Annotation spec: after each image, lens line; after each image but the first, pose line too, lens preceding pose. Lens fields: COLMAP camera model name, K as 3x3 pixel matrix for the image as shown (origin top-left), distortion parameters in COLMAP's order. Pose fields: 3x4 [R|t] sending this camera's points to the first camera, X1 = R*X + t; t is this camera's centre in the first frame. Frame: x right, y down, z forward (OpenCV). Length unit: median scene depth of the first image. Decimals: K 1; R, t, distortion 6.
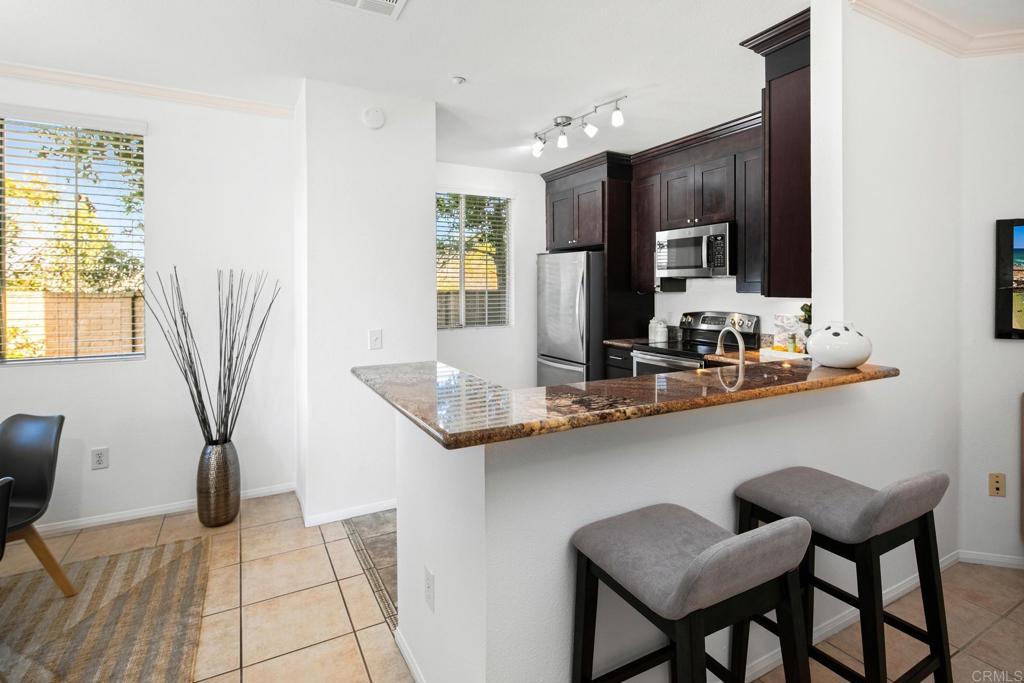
lens RADIAL K [[517.7, 0, 511.1], [0, 517.7, 293.2], [0, 0, 1]] dist [-0.001539, -0.002110]
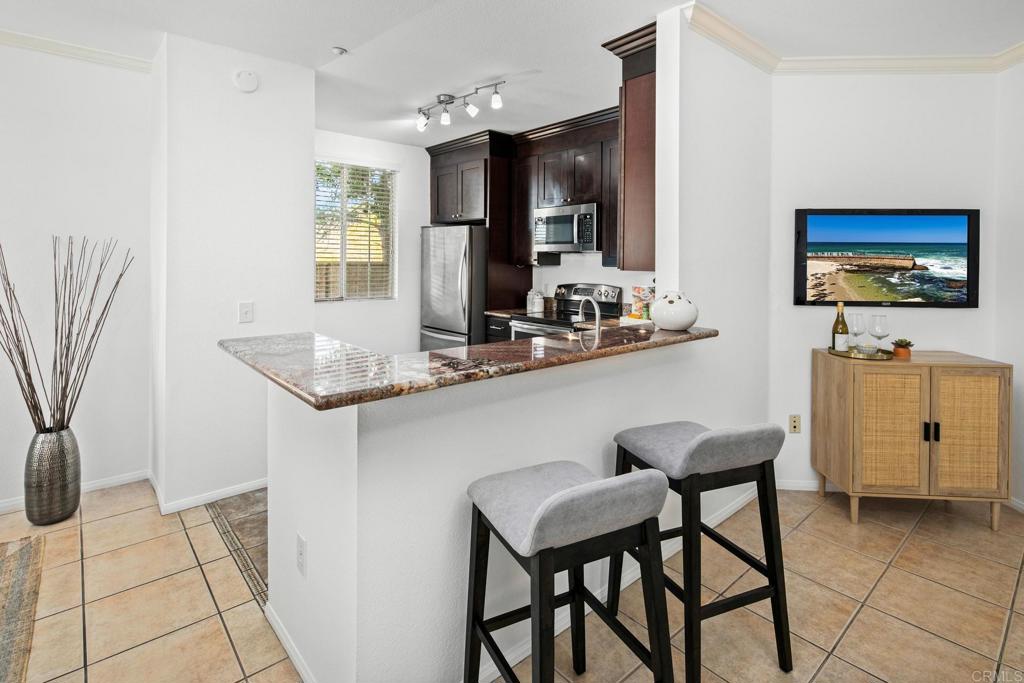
lens RADIAL K [[517.7, 0, 516.1], [0, 517.7, 264.9], [0, 0, 1]] dist [-0.001539, -0.002110]
pose [[0.975022, 0.008691, 0.221938, 0.012144], [-0.008132, 0.999961, -0.003434, 0.001130], [-0.221959, 0.001544, 0.975055, -0.045133]]
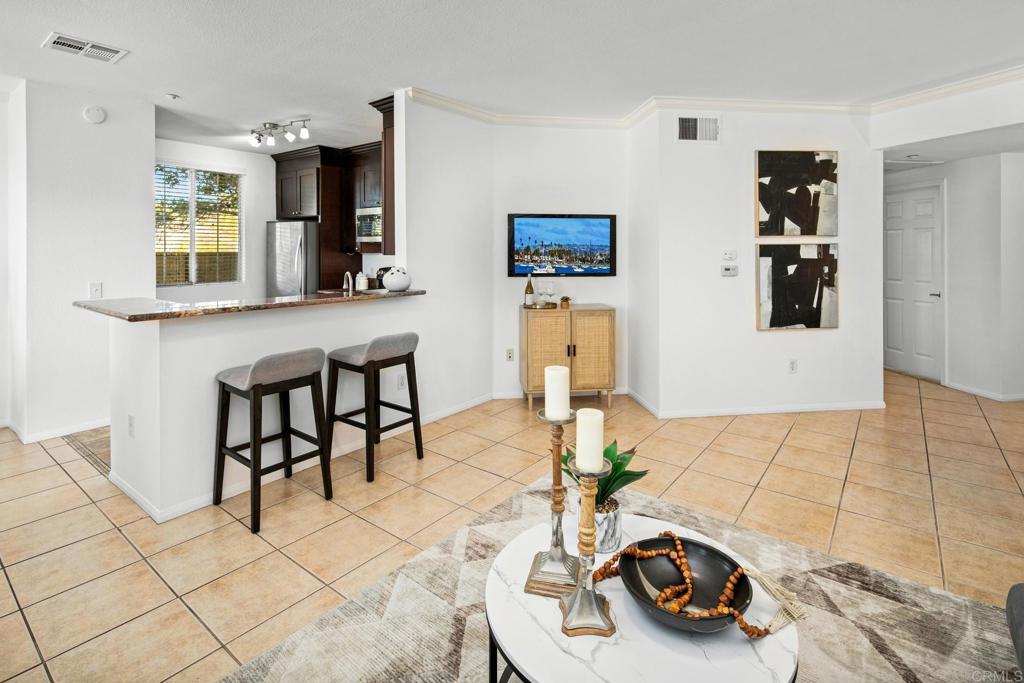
lens RADIAL K [[517.7, 0, 525.0], [0, 517.7, 251.5], [0, 0, 1]] dist [-0.001539, -0.002110]
pose [[0.909612, 0.002145, 0.415453, 0.167175], [0.002557, 0.999939, -0.010762, 0.013076], [-0.415451, 0.010852, 0.909551, -0.582753]]
